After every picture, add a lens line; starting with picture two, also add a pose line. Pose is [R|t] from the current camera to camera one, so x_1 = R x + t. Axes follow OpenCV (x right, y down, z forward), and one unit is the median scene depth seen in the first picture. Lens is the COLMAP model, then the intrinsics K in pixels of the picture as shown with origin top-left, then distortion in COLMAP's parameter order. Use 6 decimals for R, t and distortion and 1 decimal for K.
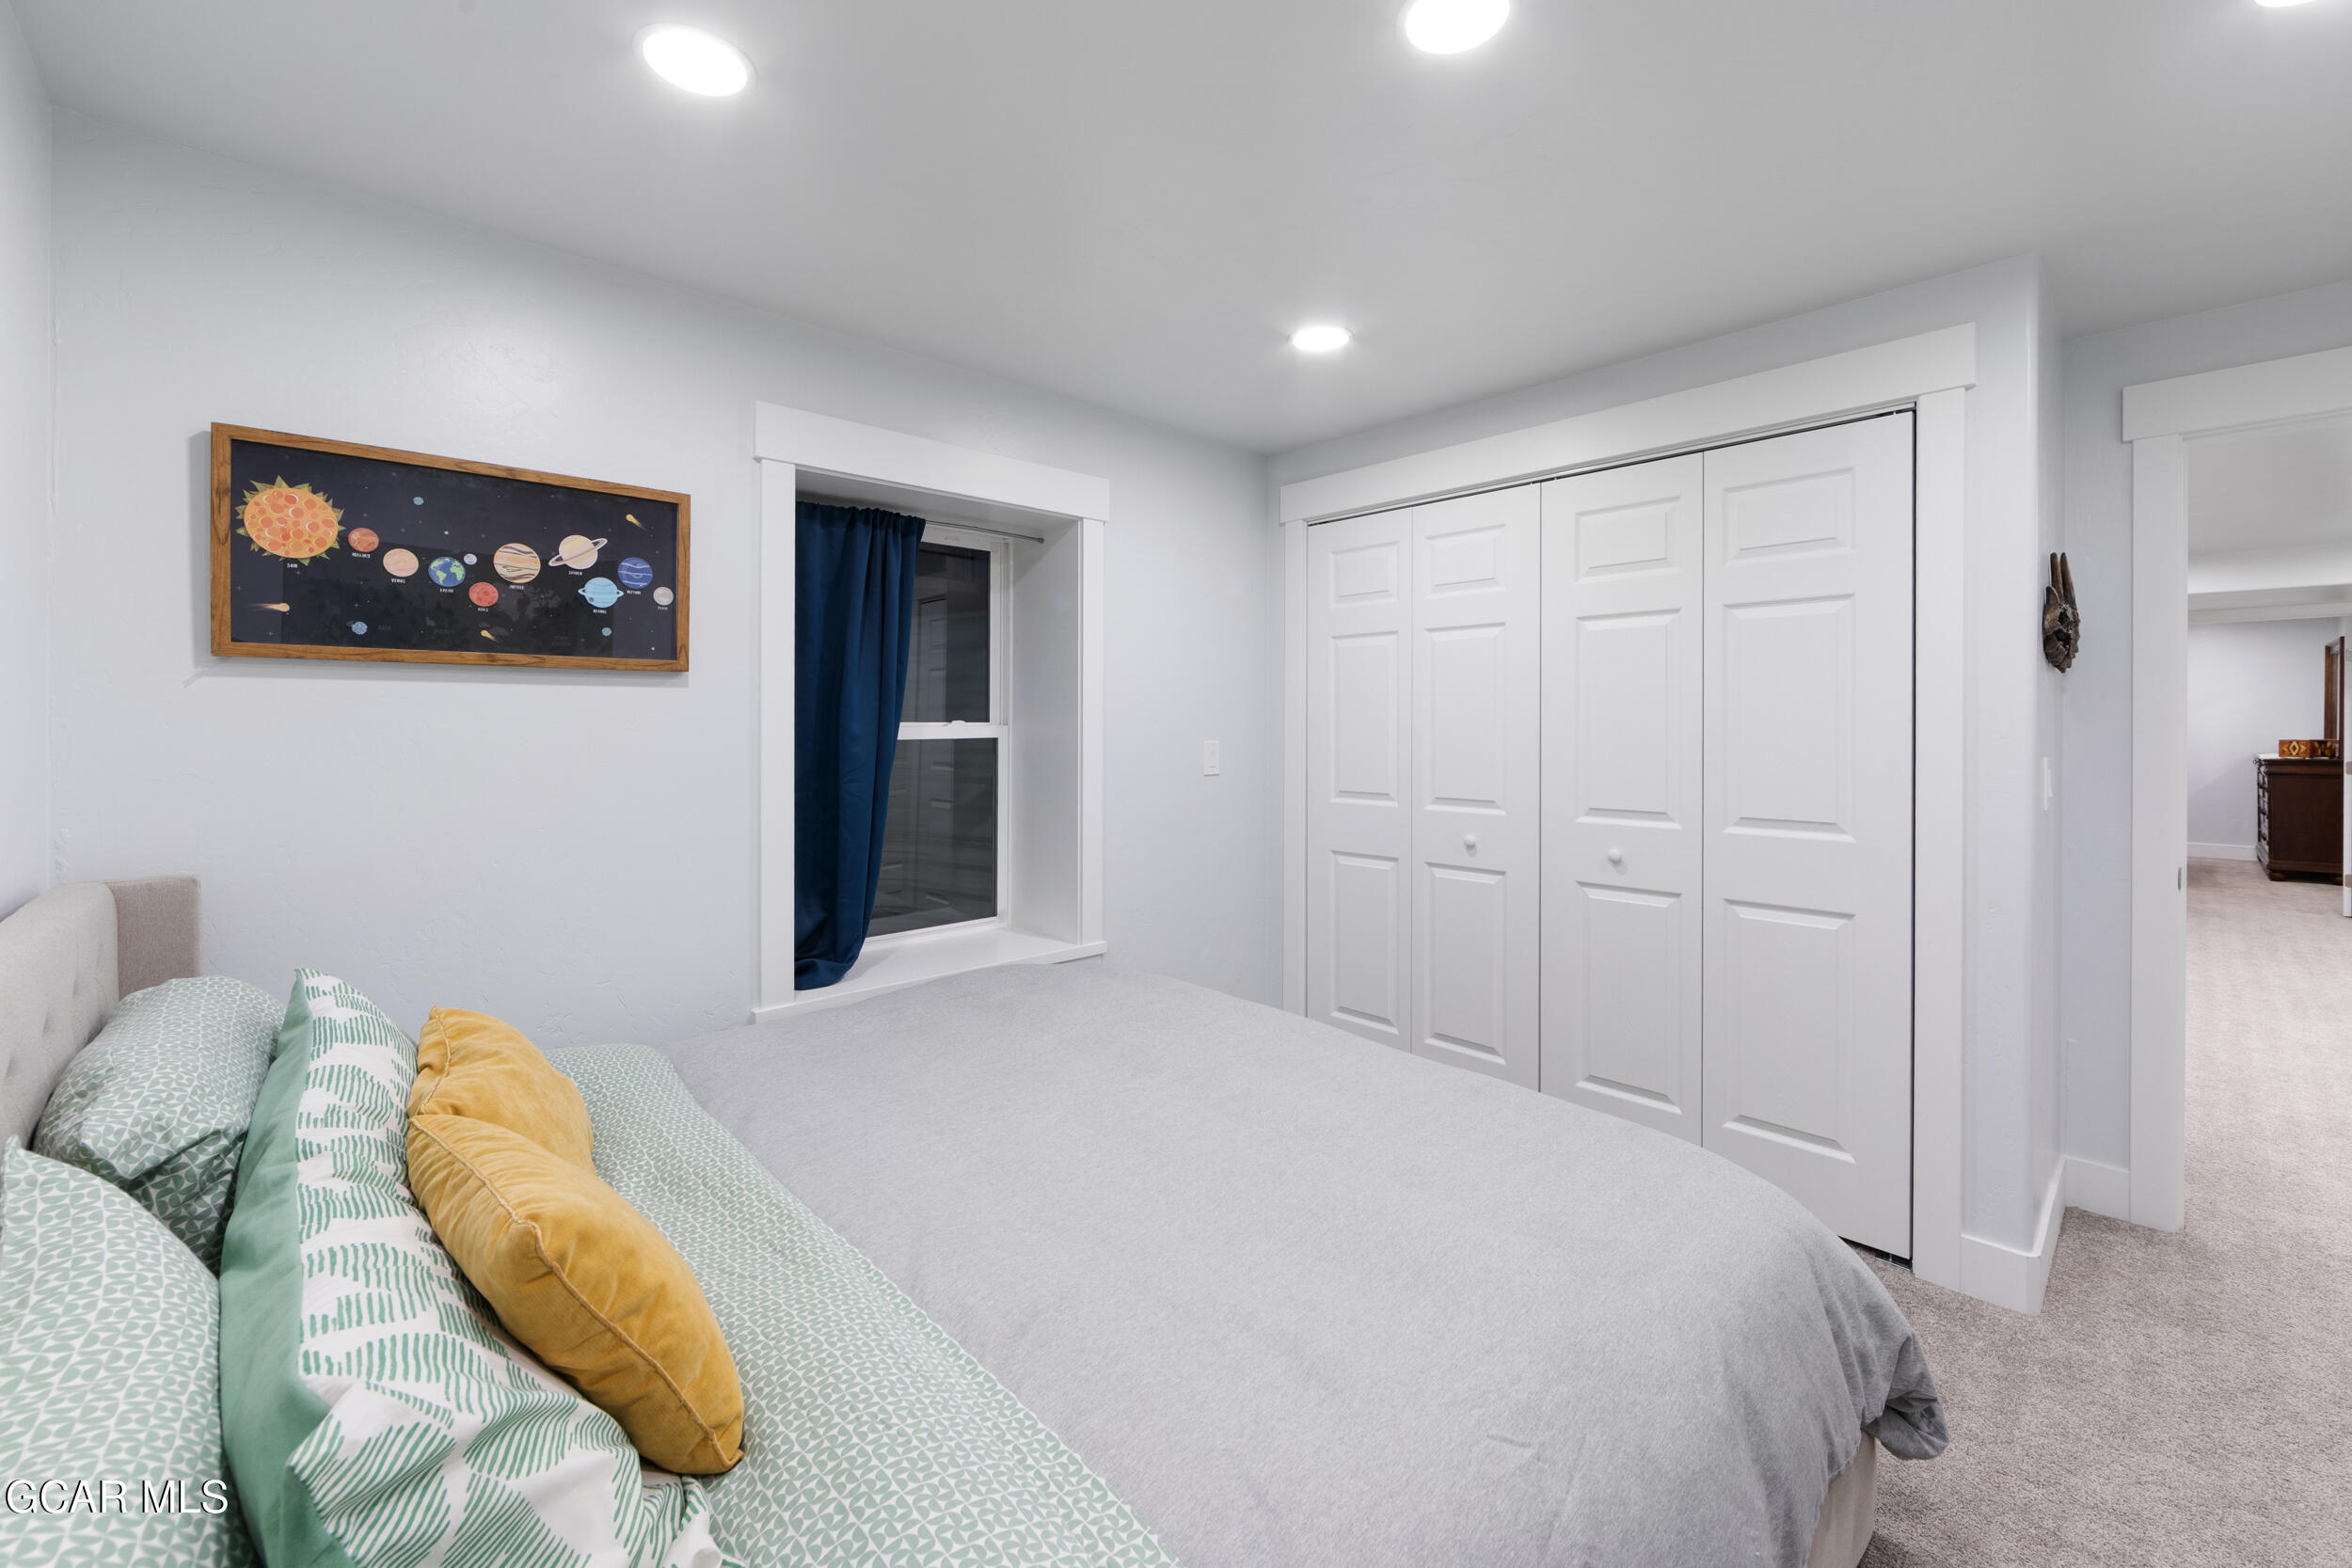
lens RADIAL K [[947.5, 0, 1179.9], [0, 947.5, 720.6], [0, 0, 1]] dist [-0.000165, 0.000108]
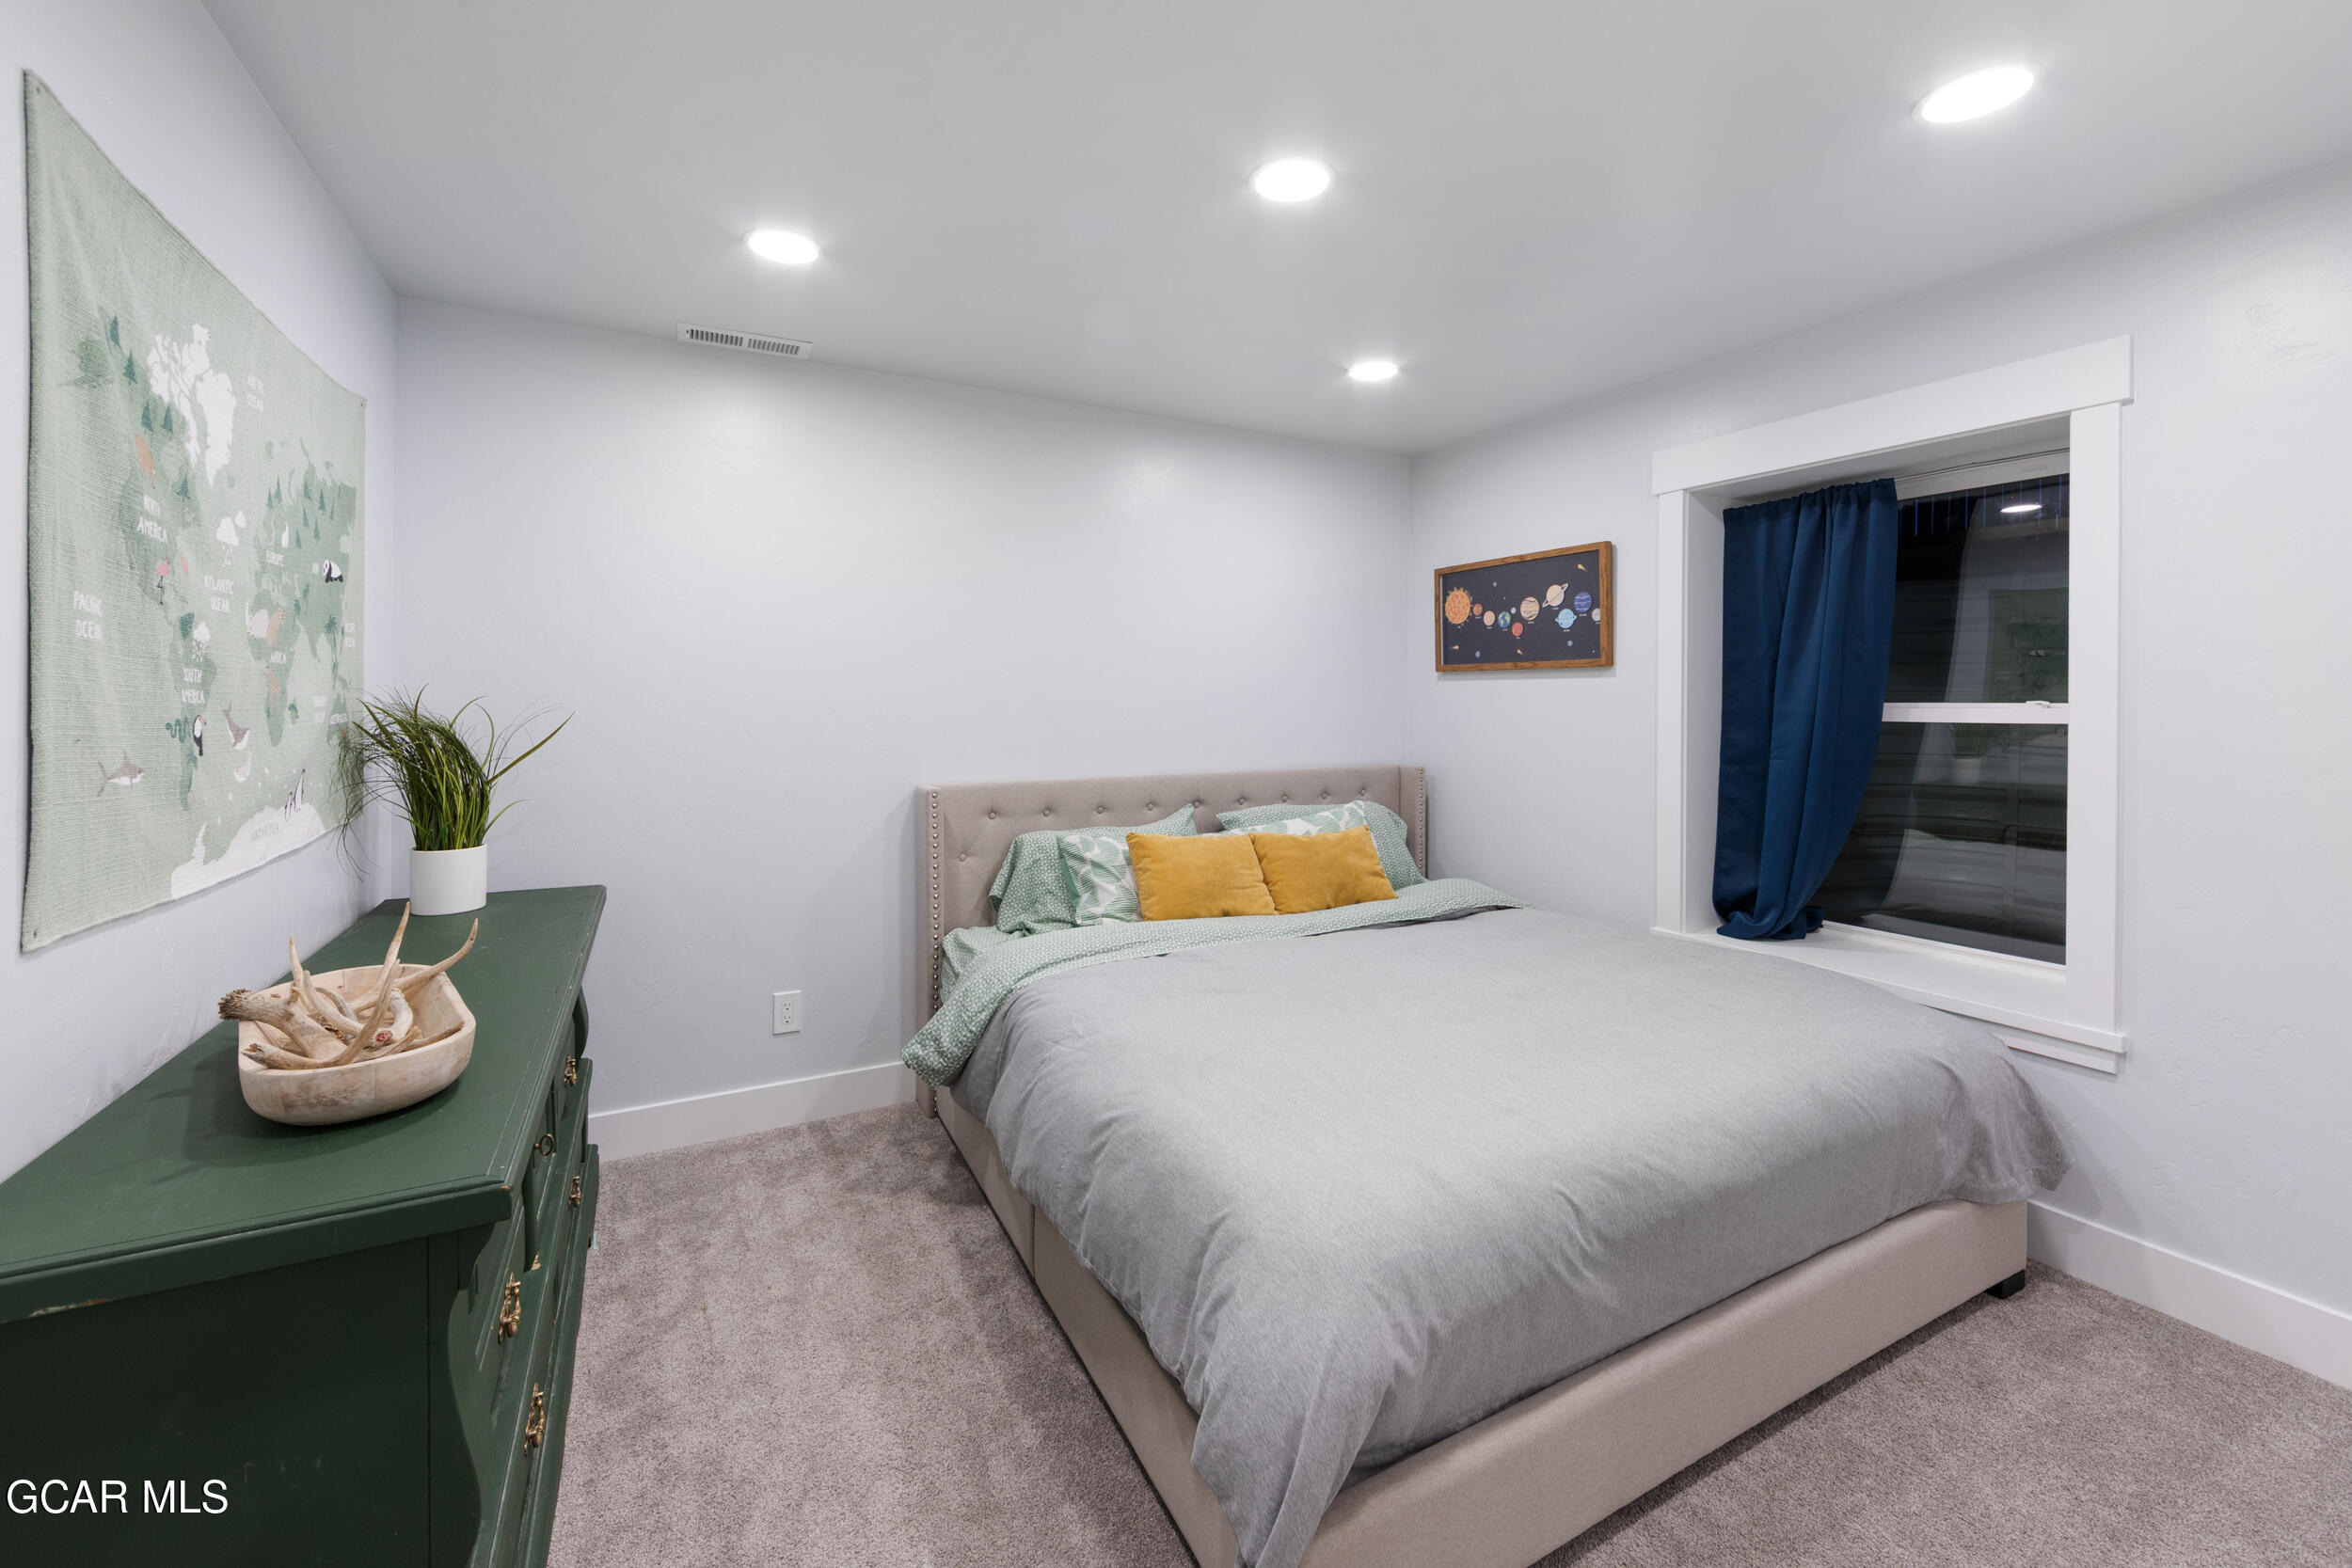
lens RADIAL K [[947.5, 0, 1179.9], [0, 947.5, 720.6], [0, 0, 1]] dist [-0.000165, 0.000108]
pose [[-0.259964, 0.017823, -0.965454, 1.117310], [-0.003277, 0.999808, 0.019340, 0.005426], [0.965613, 0.008191, -0.259856, 0.829321]]
